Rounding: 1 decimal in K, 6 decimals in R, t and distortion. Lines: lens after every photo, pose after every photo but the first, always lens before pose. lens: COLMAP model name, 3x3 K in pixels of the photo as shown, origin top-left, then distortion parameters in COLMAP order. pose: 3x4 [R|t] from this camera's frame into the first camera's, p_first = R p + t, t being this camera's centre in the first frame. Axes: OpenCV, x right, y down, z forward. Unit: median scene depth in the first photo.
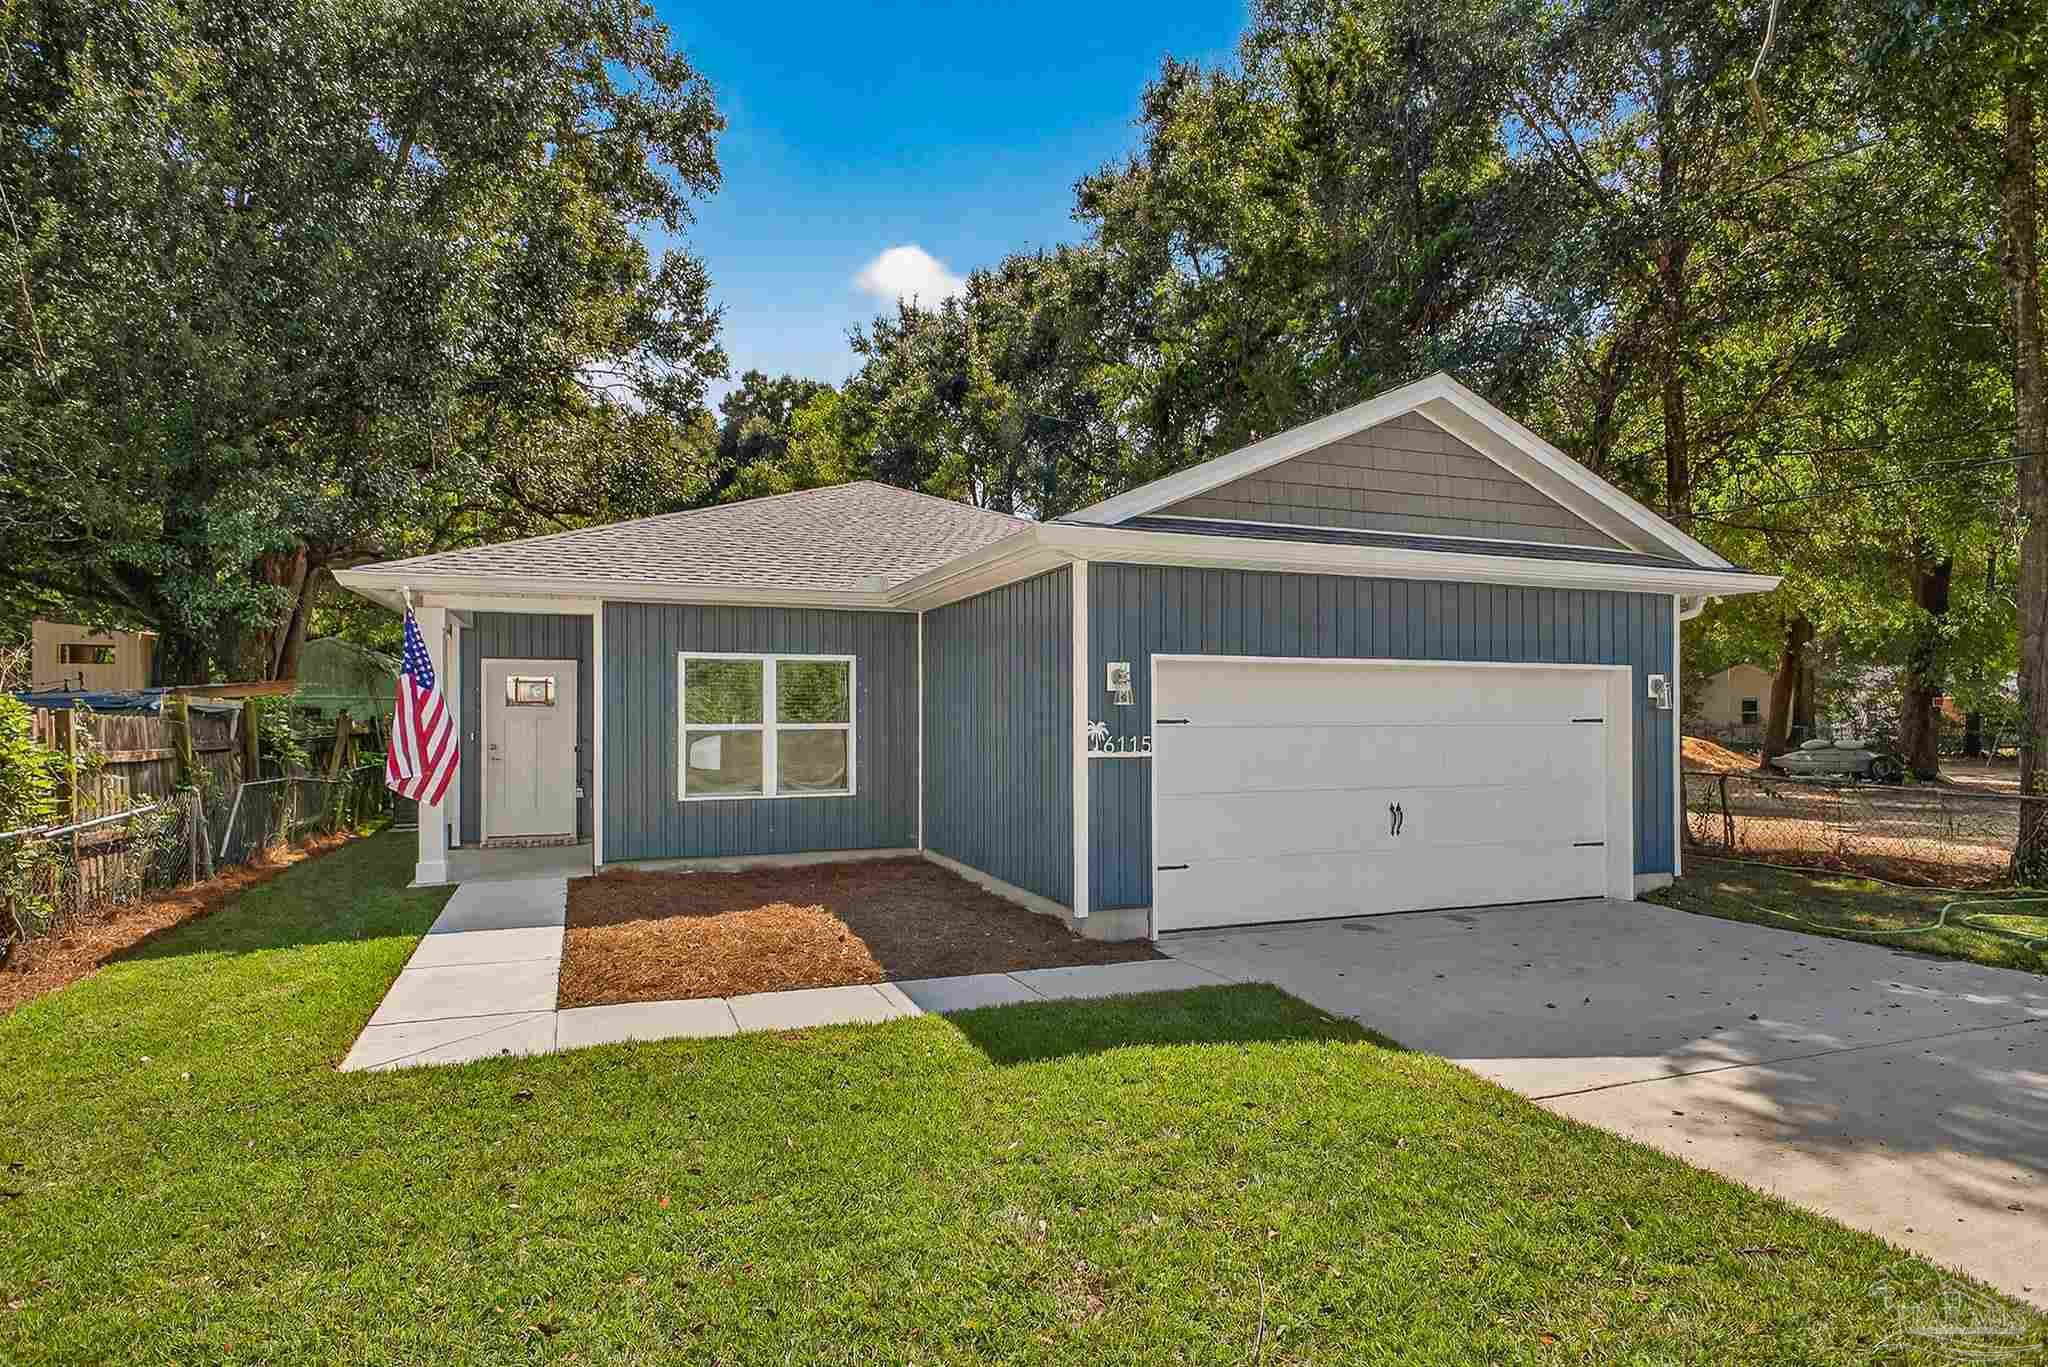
lens RADIAL K [[1091.6, 0, 1024.0], [0, 1091.6, 683.5], [0, 0, 1]] dist [0.015121, -0.000468]
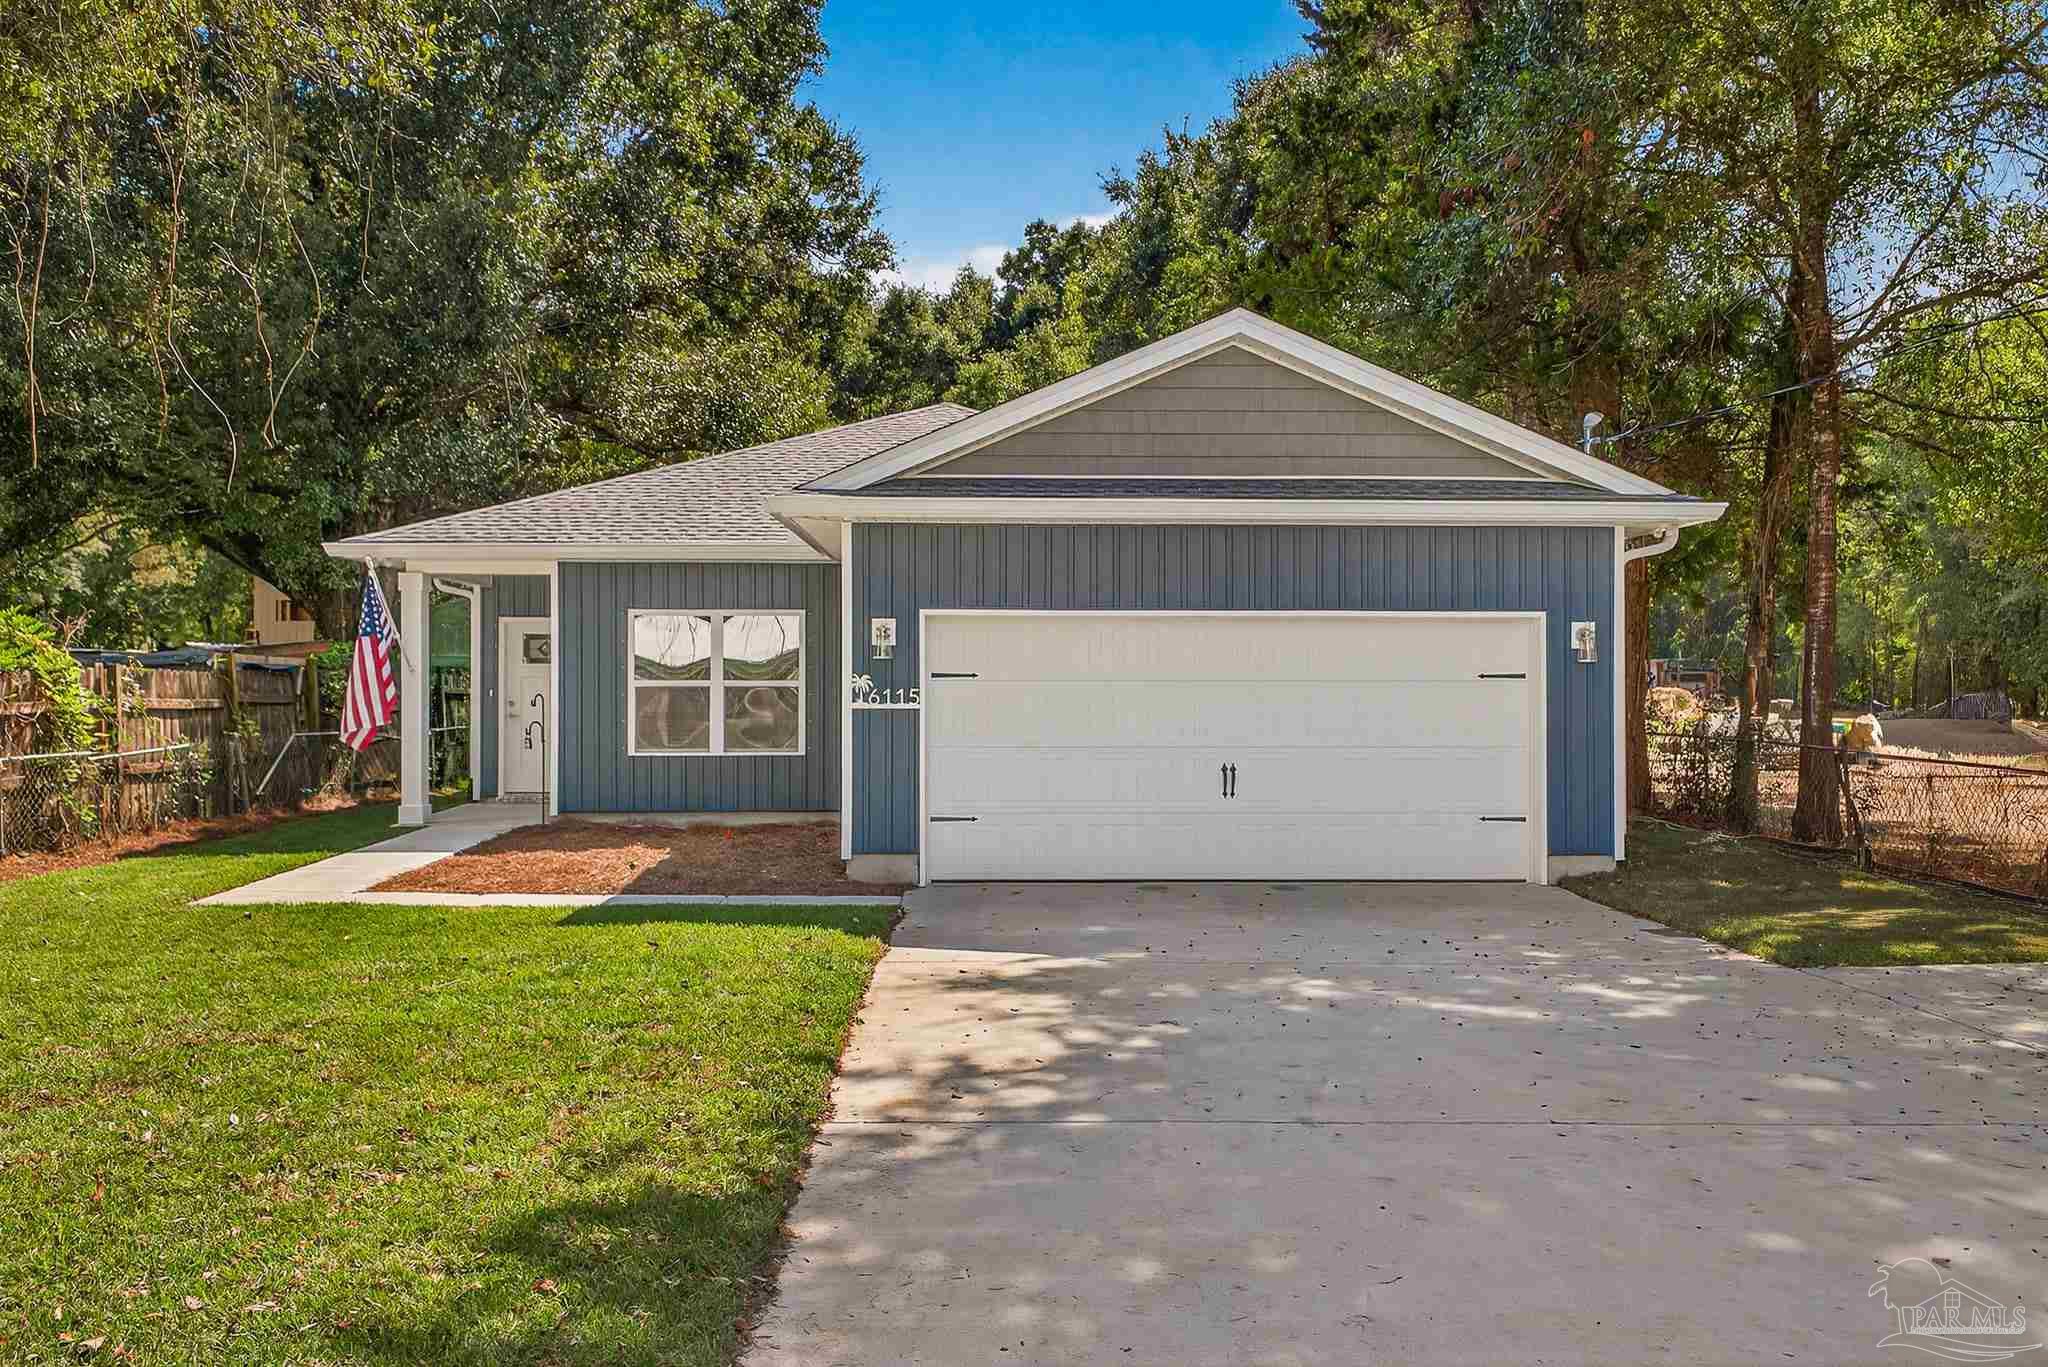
lens RADIAL K [[1664.1, 0, 1023.9], [0, 1664.1, 598.9], [0, 0, 1]] dist [0.016635, 0.001402]
pose [[0.942149, -0.015269, -0.334848, 0.611022], [0.008047, 0.999704, -0.022945, -0.000060], [0.335099, 0.018923, 0.941993, -0.375955]]
